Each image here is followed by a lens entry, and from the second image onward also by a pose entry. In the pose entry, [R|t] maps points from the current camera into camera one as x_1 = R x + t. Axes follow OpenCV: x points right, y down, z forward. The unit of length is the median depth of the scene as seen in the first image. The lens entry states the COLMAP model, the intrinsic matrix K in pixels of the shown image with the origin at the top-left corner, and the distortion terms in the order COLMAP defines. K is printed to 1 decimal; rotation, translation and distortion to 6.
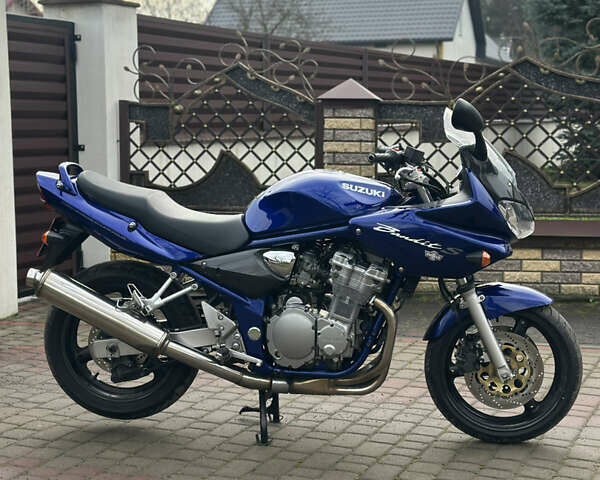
lens RADIAL K [[1107.4, 0, 300.6], [0, 1107.4, 250.7], [0, 0, 1]] dist [0.133575, 0.031220]
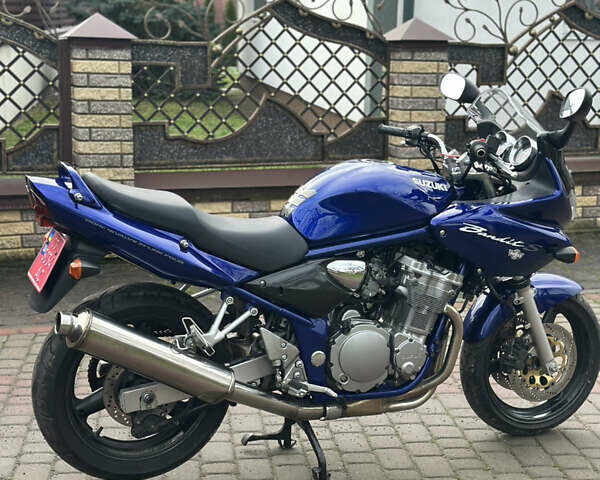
lens RADIAL K [[1107.4, 0, 300.6], [0, 1107.4, 250.7], [0, 0, 1]] dist [0.133575, 0.031220]
pose [[0.867567, -0.083895, 0.490192, -0.463823], [0.039071, 0.994120, 0.100992, -0.093850], [-0.495782, -0.068465, 0.865744, 0.274758]]
